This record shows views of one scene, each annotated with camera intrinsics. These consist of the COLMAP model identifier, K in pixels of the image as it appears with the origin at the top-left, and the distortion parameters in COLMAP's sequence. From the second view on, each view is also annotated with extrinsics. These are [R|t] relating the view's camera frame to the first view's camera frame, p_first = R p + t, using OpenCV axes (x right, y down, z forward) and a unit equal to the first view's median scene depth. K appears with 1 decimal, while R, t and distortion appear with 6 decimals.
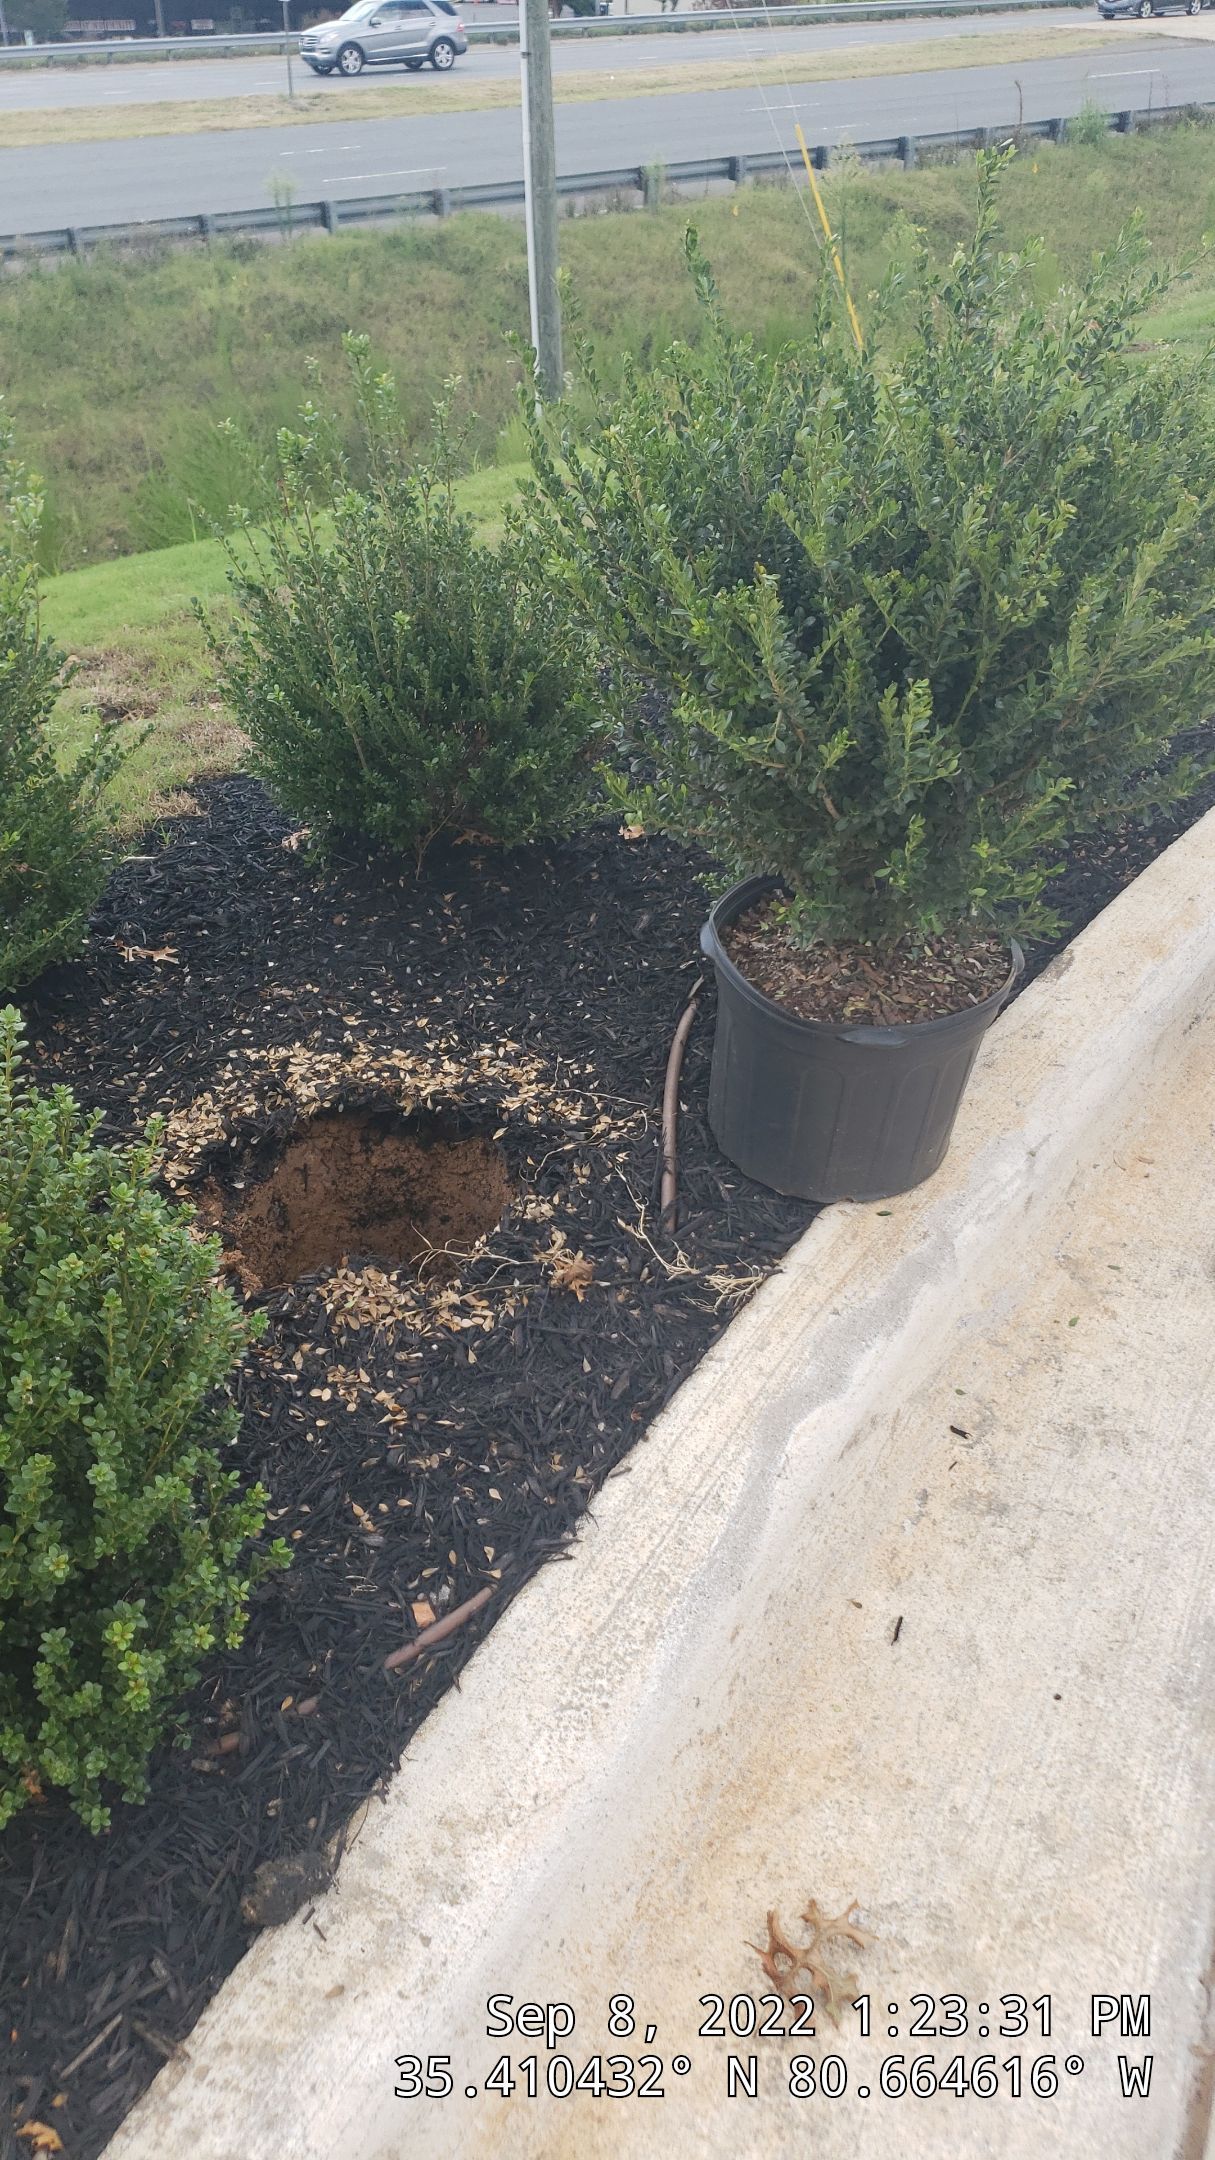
lens RADIAL K [[1596.1, 0, 596.2], [0, 1596.1, 1197.3], [0, 0, 1]] dist [0.006837, -0.001834]
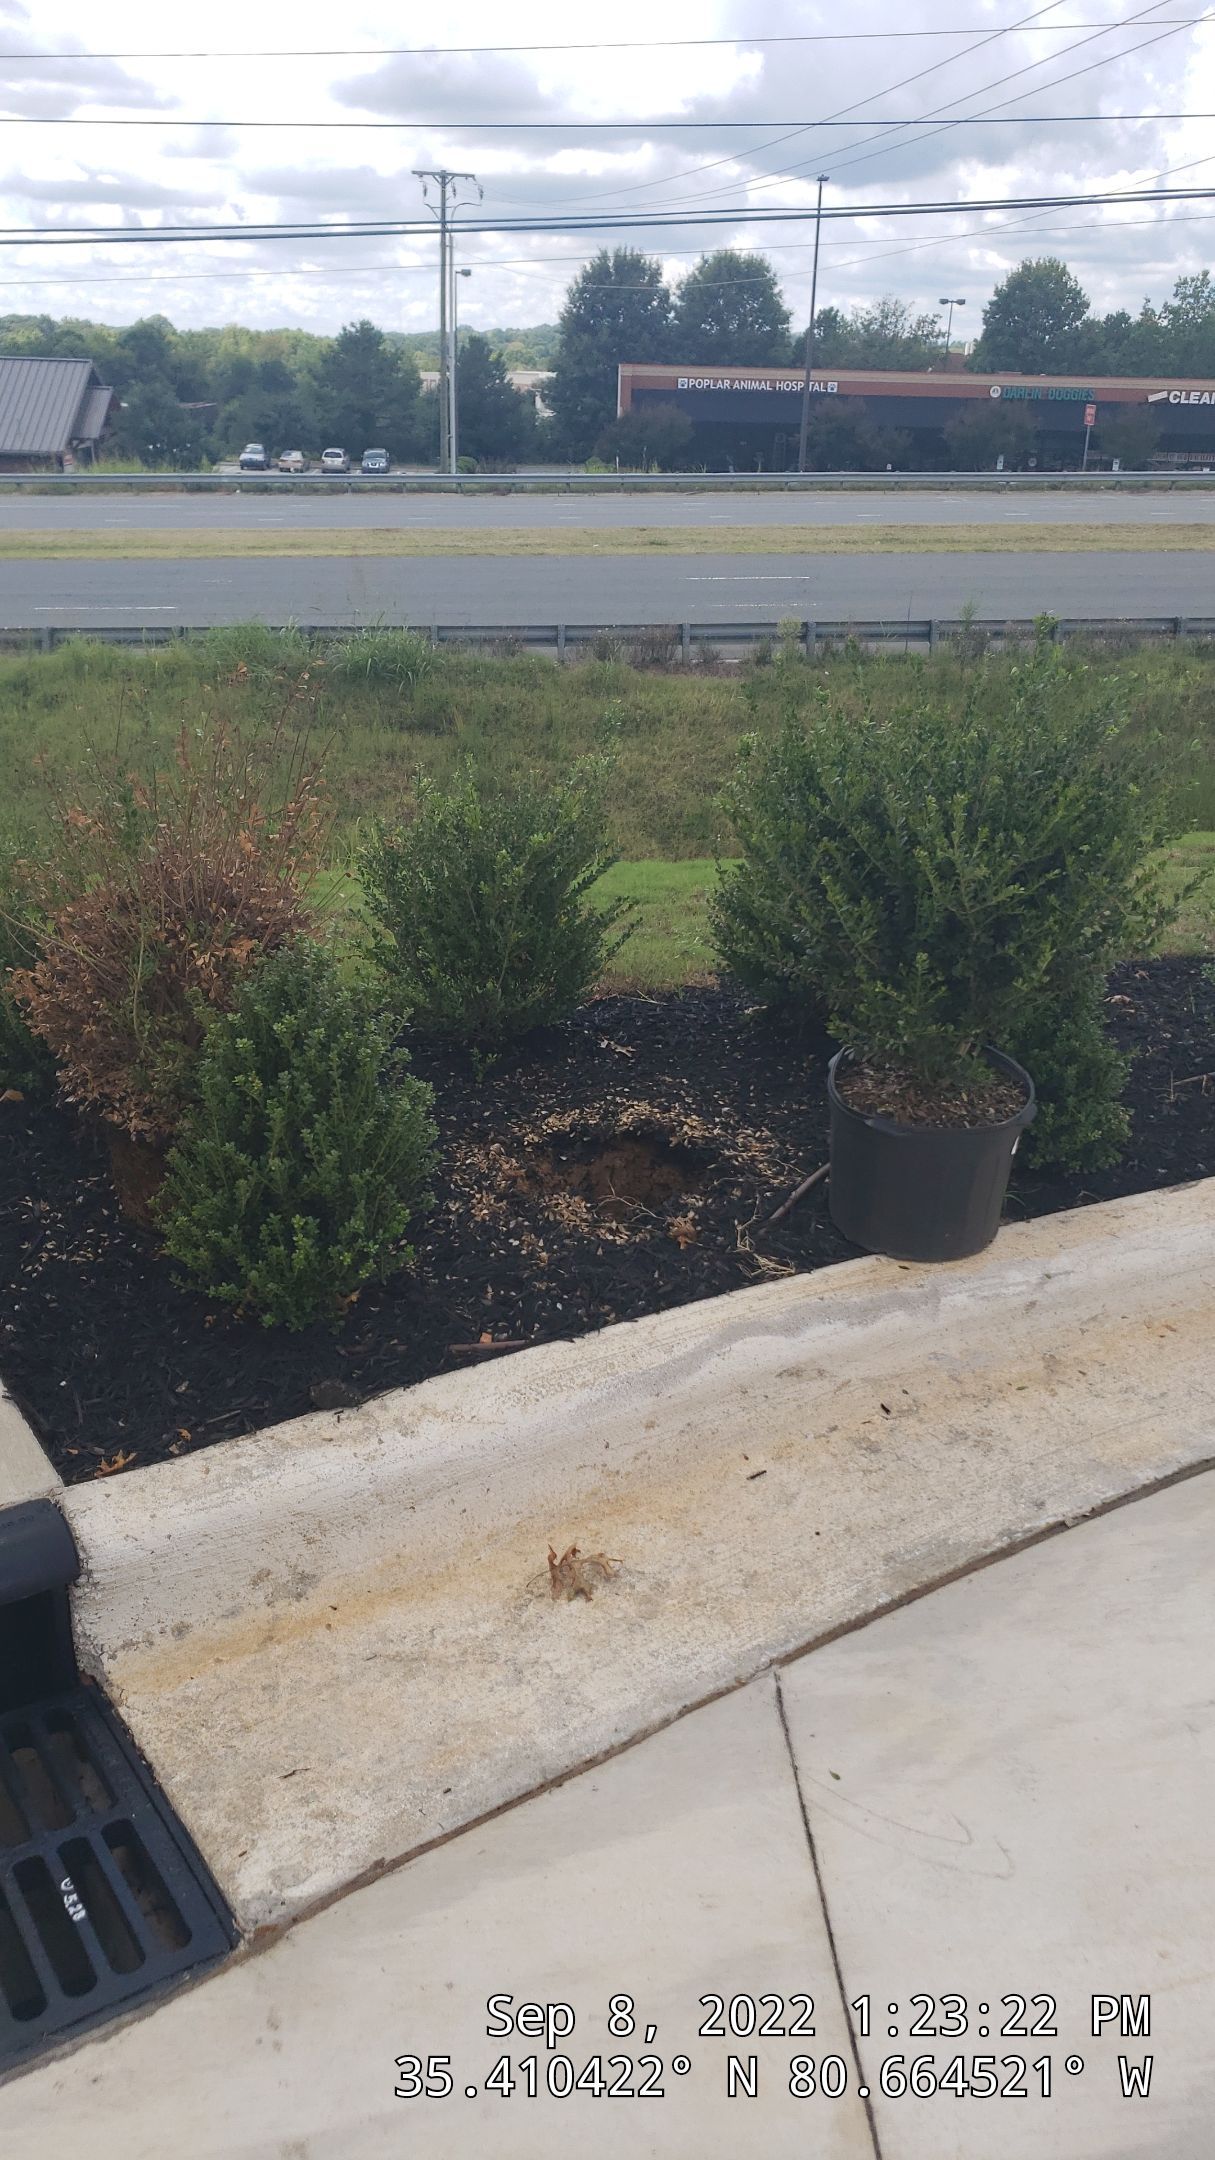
lens RADIAL K [[1598.2, 0, 618.9], [0, 1598.2, 1208.9], [0, 0, 1]] dist [0.029183, -0.072287]
pose [[0.846818, 0.253793, -0.467427, 0.661407], [-0.337919, 0.935376, -0.104325, 0.211210], [0.410743, 0.246296, 0.877854, -0.441232]]
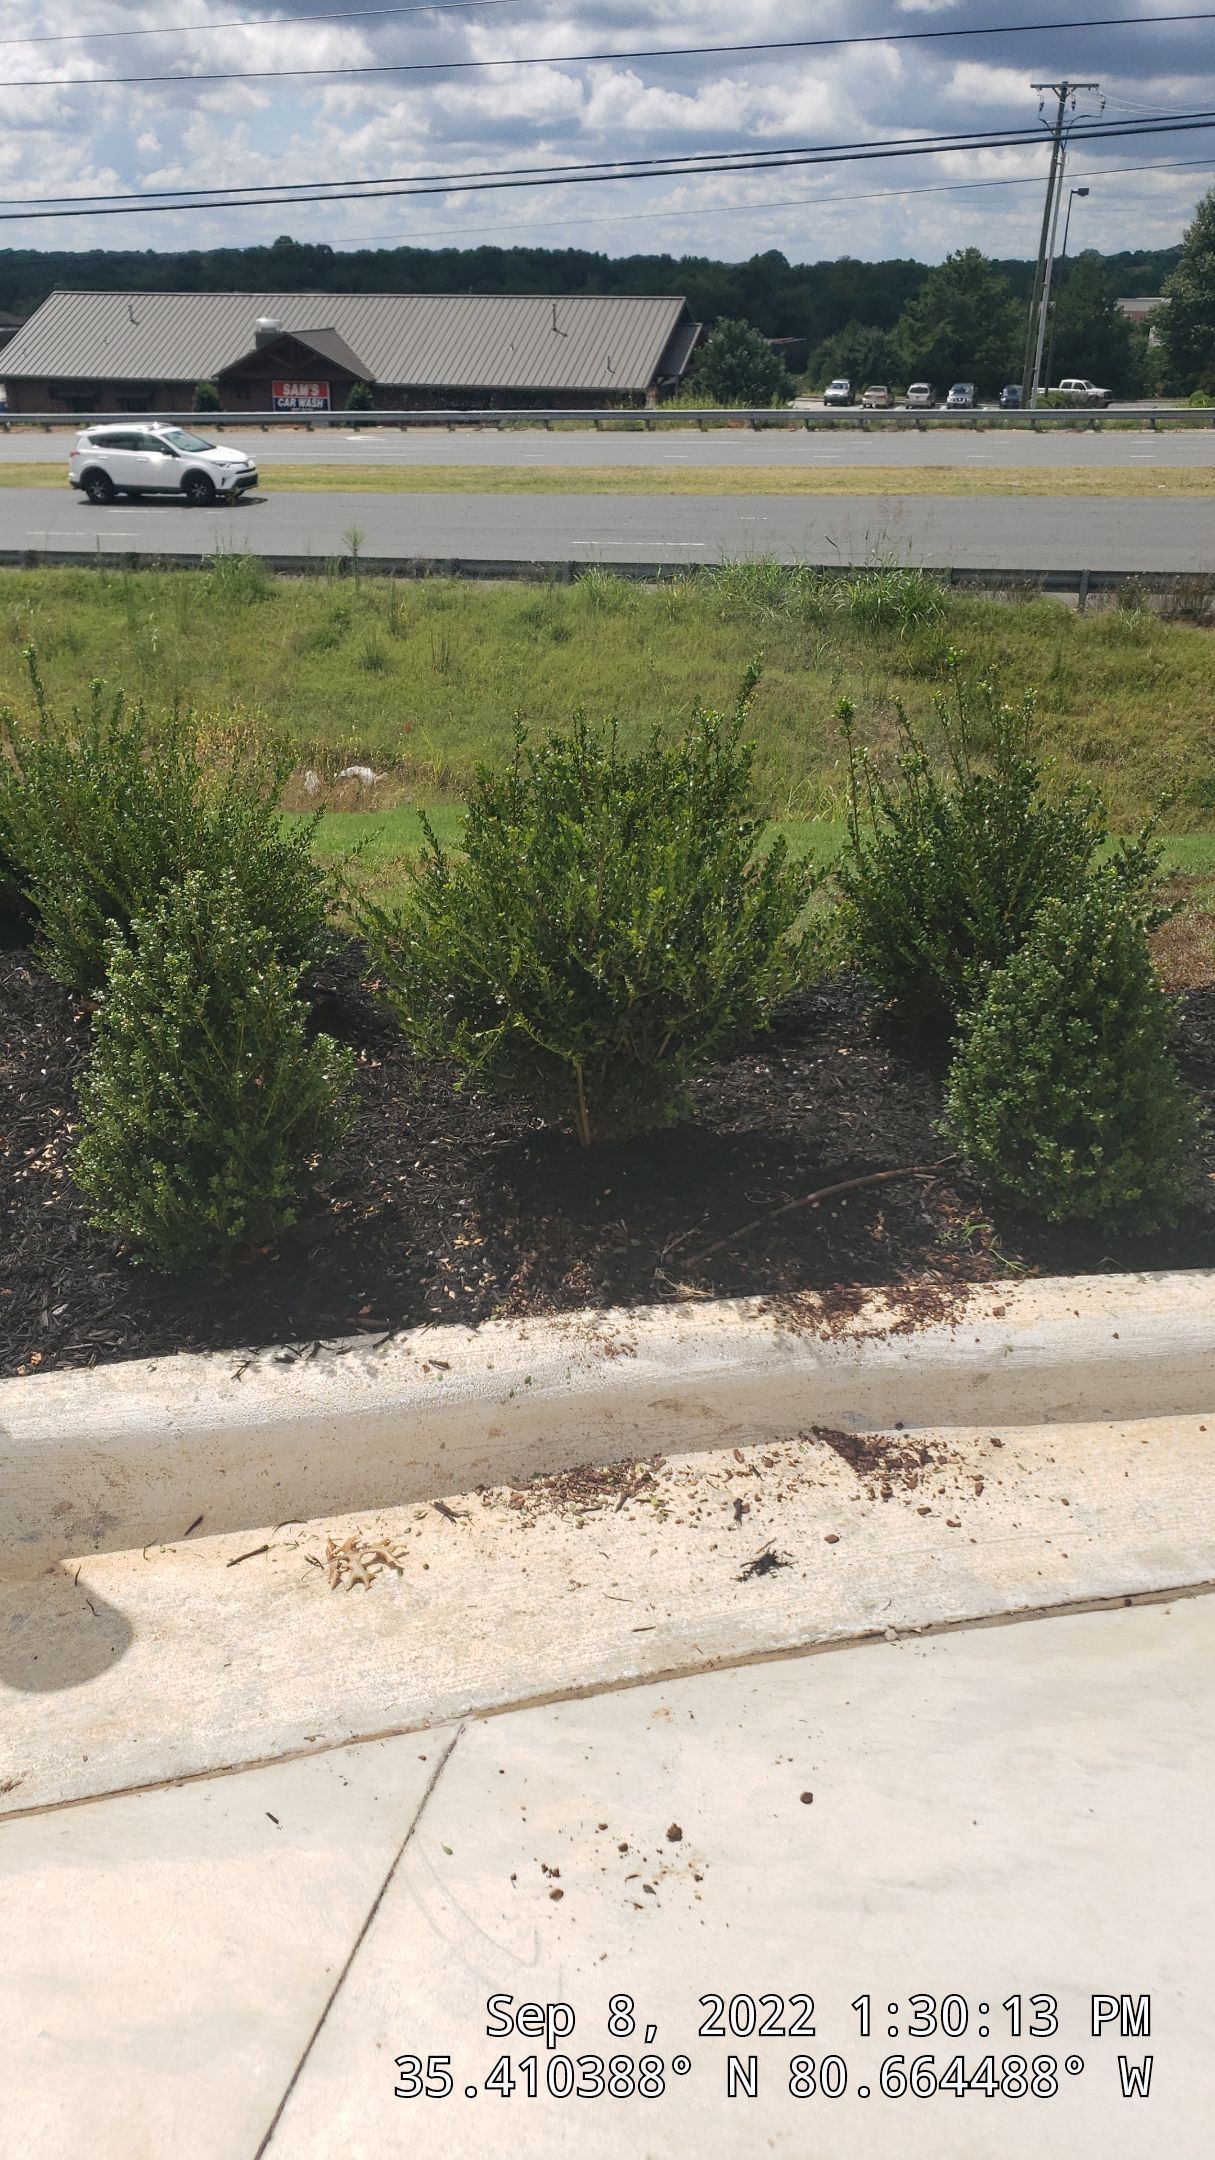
lens RADIAL K [[1596.1, 0, 596.2], [0, 1596.1, 1197.3], [0, 0, 1]] dist [0.006837, -0.001834]
pose [[0.621407, 0.374893, -0.687974, 0.967002], [-0.476493, 0.877868, 0.047982, -0.043316], [0.621939, 0.297999, 0.724147, -0.111505]]
